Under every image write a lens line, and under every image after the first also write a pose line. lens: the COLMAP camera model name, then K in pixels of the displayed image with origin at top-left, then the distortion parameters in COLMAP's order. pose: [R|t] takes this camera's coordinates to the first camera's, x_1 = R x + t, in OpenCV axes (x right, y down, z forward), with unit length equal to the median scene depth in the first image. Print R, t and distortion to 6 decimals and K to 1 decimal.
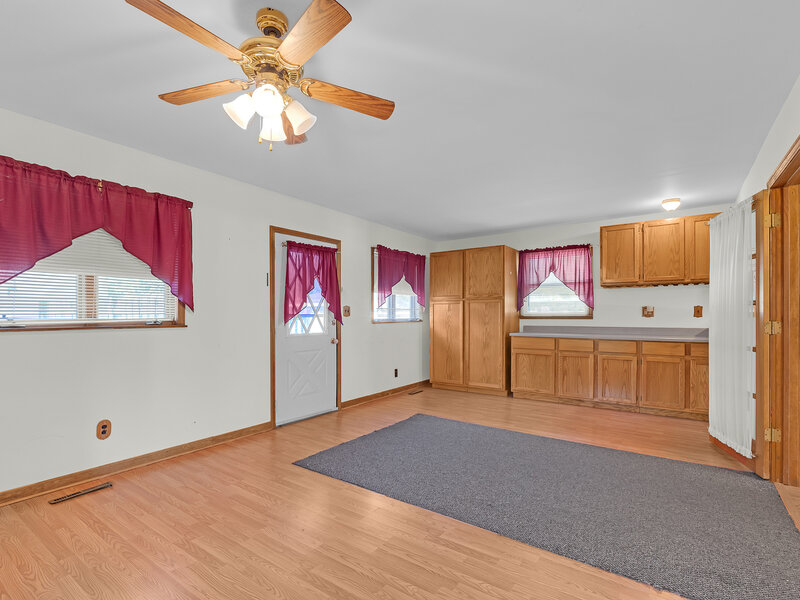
lens RADIAL K [[399.1, 0, 393.1], [0, 399.1, 317.6], [0, 0, 1]] dist [-0.003216, -0.002106]
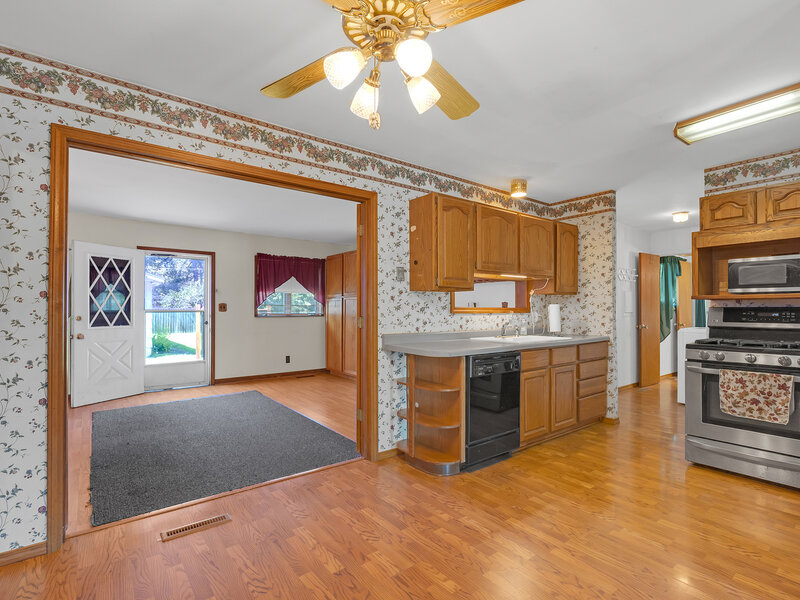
lens RADIAL K [[399.1, 0, 392.1], [0, 399.1, 305.6], [0, 0, 1]] dist [-0.003216, -0.002106]
pose [[0.957236, -0.002823, -0.289293, 0.666436], [-0.001759, 0.999877, -0.015577, -0.003093], [0.289302, 0.015420, 0.957114, -0.044704]]
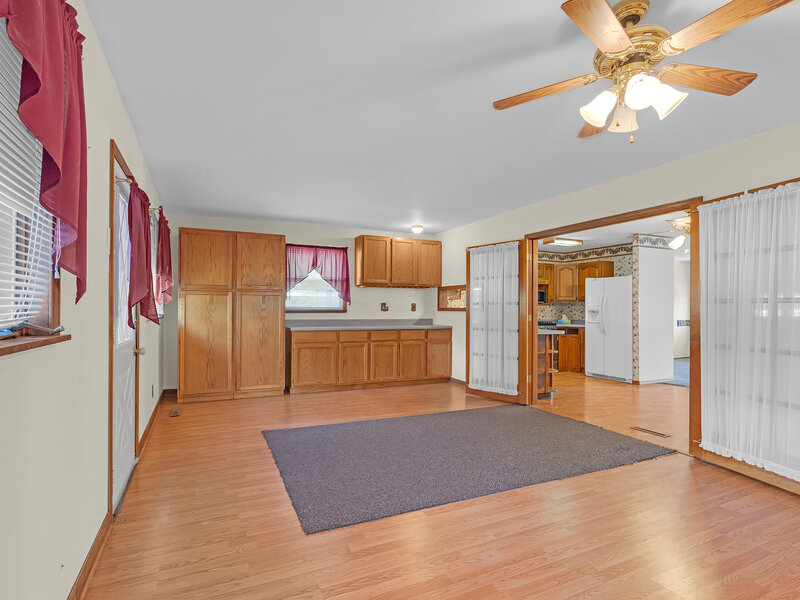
lens RADIAL K [[399.1, 0, 399.2], [0, 399.1, 306.9], [0, 0, 1]] dist [-0.003216, -0.002106]
pose [[0.499852, 0.006506, 0.866087, -0.422571], [-0.000672, 0.999974, -0.007125, -0.005182], [-0.866111, 0.002980, 0.499843, 0.297689]]
